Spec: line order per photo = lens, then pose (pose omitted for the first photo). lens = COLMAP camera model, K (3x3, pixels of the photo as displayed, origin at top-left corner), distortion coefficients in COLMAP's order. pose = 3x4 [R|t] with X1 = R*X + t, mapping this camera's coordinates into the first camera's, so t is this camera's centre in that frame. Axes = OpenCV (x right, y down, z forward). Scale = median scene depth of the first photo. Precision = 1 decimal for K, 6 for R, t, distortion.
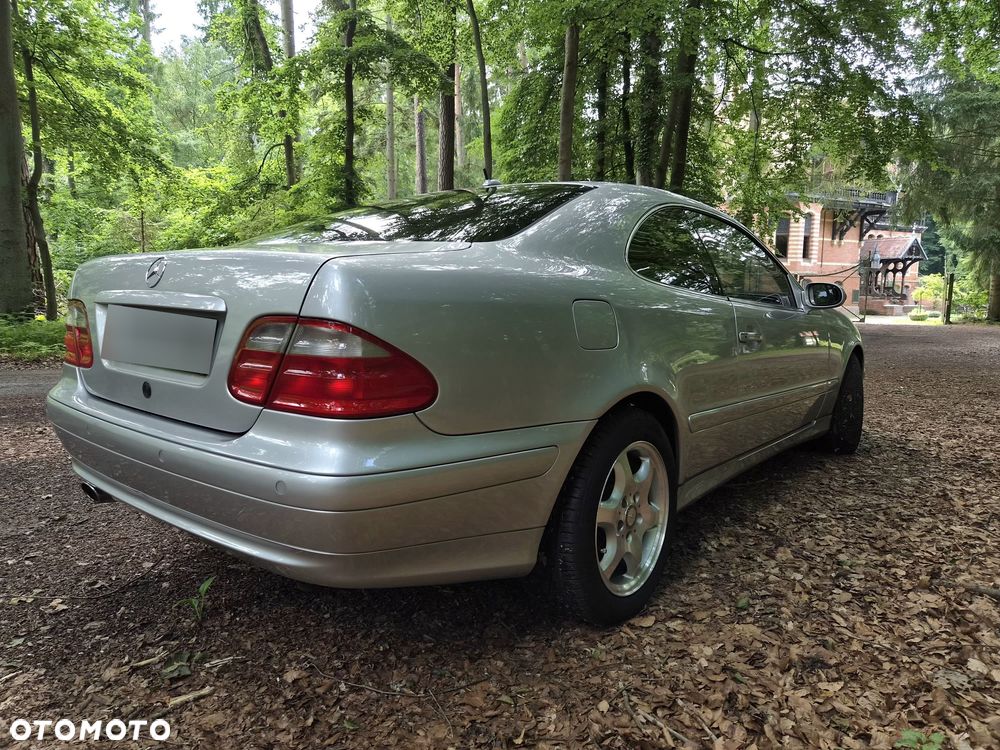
lens RADIAL K [[666.4, 0, 500.0], [0, 666.4, 375.0], [0, 0, 1]] dist [0.050668, -0.046131]
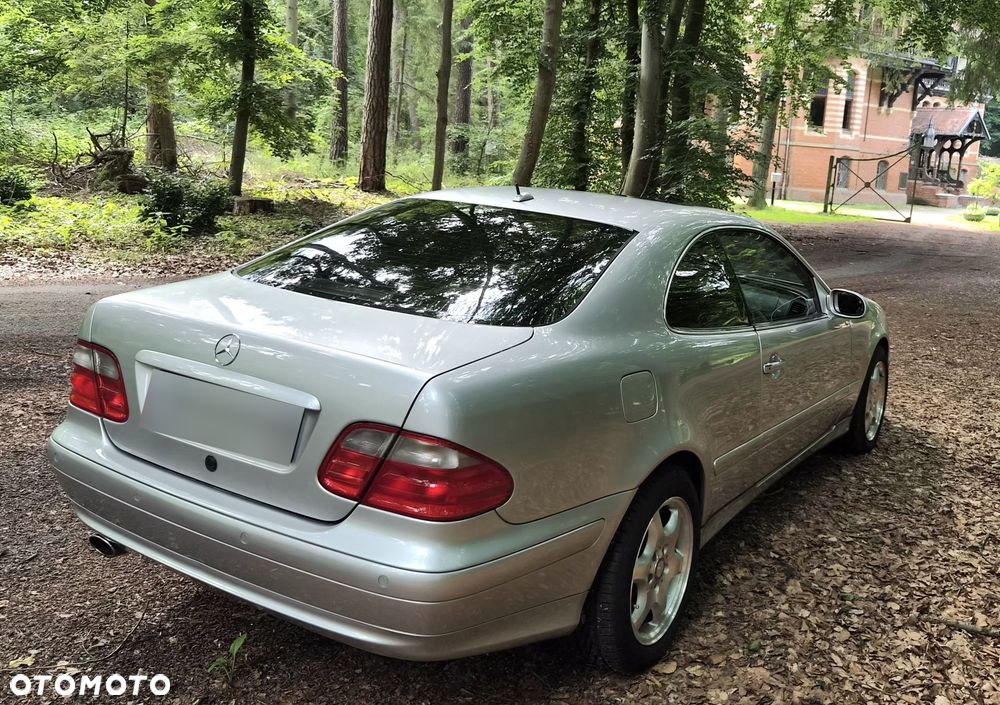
lens RADIAL K [[930.7, 0, 608.7], [0, 930.7, 281.3], [0, 0, 1]] dist [0.055013, -0.060983]
pose [[0.981563, 0.046638, 0.185361, -0.169339], [-0.050319, 0.998618, 0.015200, -0.247346], [-0.184396, -0.024247, 0.982553, -0.406004]]
